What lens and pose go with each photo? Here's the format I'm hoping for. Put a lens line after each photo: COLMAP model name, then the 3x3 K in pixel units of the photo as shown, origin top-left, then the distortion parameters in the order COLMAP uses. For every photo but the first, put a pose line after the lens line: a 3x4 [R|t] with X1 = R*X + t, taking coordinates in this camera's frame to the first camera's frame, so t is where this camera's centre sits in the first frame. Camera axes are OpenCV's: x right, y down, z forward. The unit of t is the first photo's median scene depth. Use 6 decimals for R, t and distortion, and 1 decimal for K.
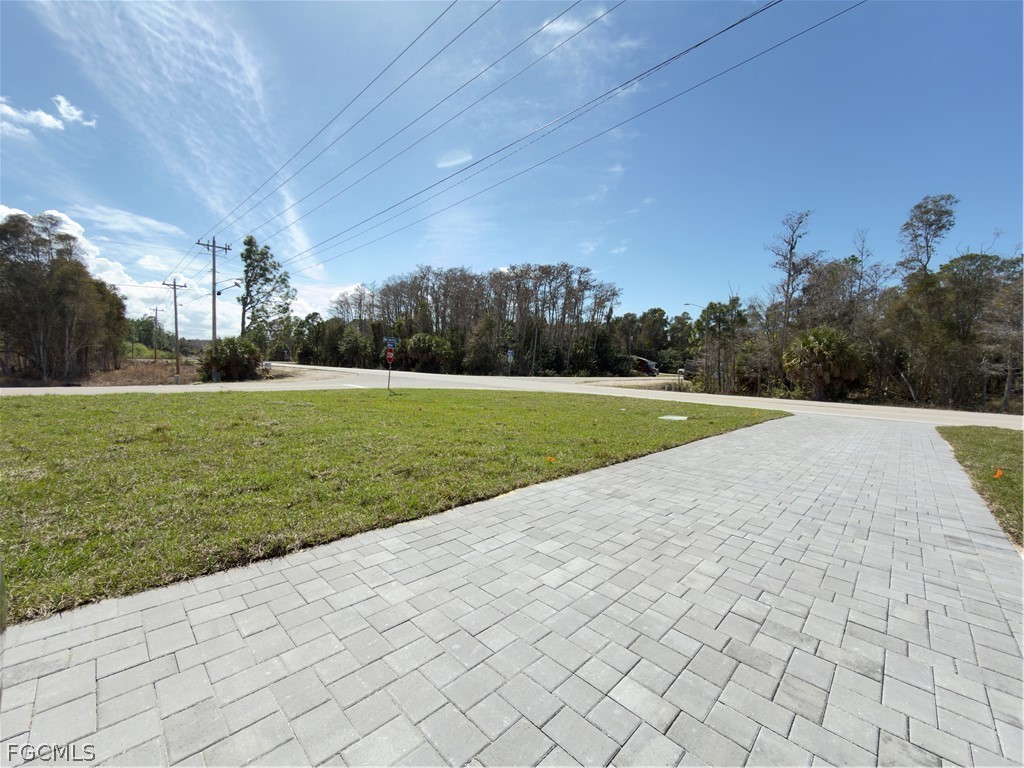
lens RADIAL K [[406.2, 0, 516.1], [0, 406.2, 382.8], [0, 0, 1]] dist [0.000743, 0.000564]
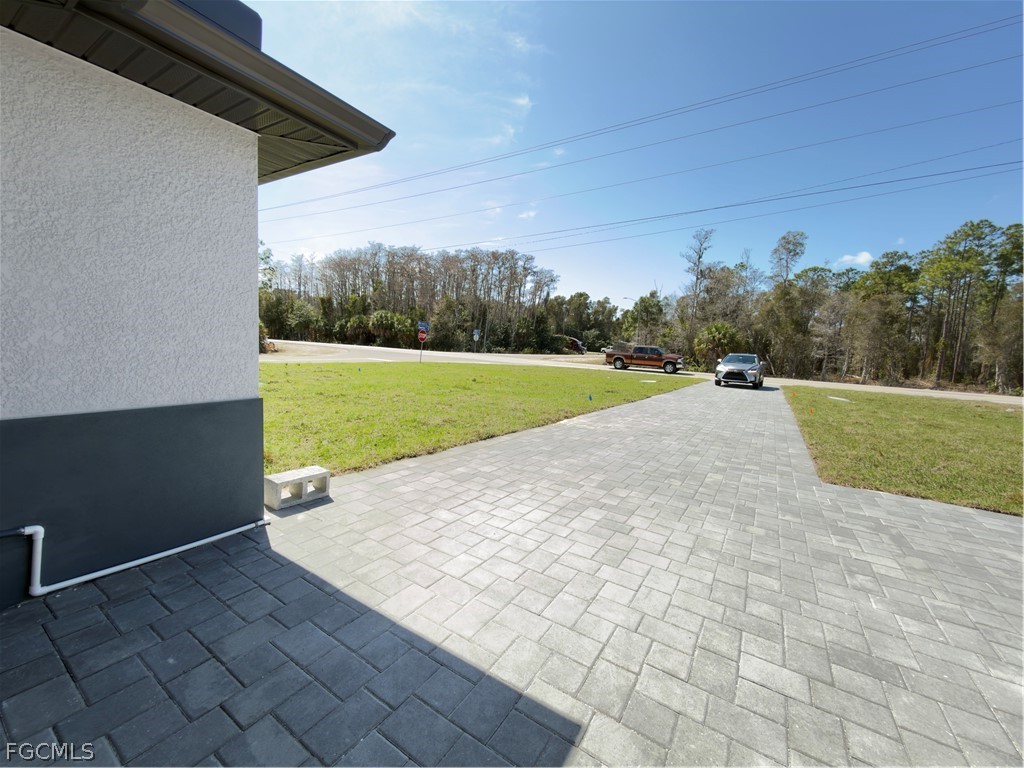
lens RADIAL K [[406.2, 0, 514.3], [0, 406.2, 385.4], [0, 0, 1]] dist [0.000743, 0.000564]
pose [[0.978952, -0.001308, 0.204088, -0.108035], [-0.012250, 0.997800, 0.065153, -0.000150], [-0.203725, -0.066282, 0.976782, -0.112138]]
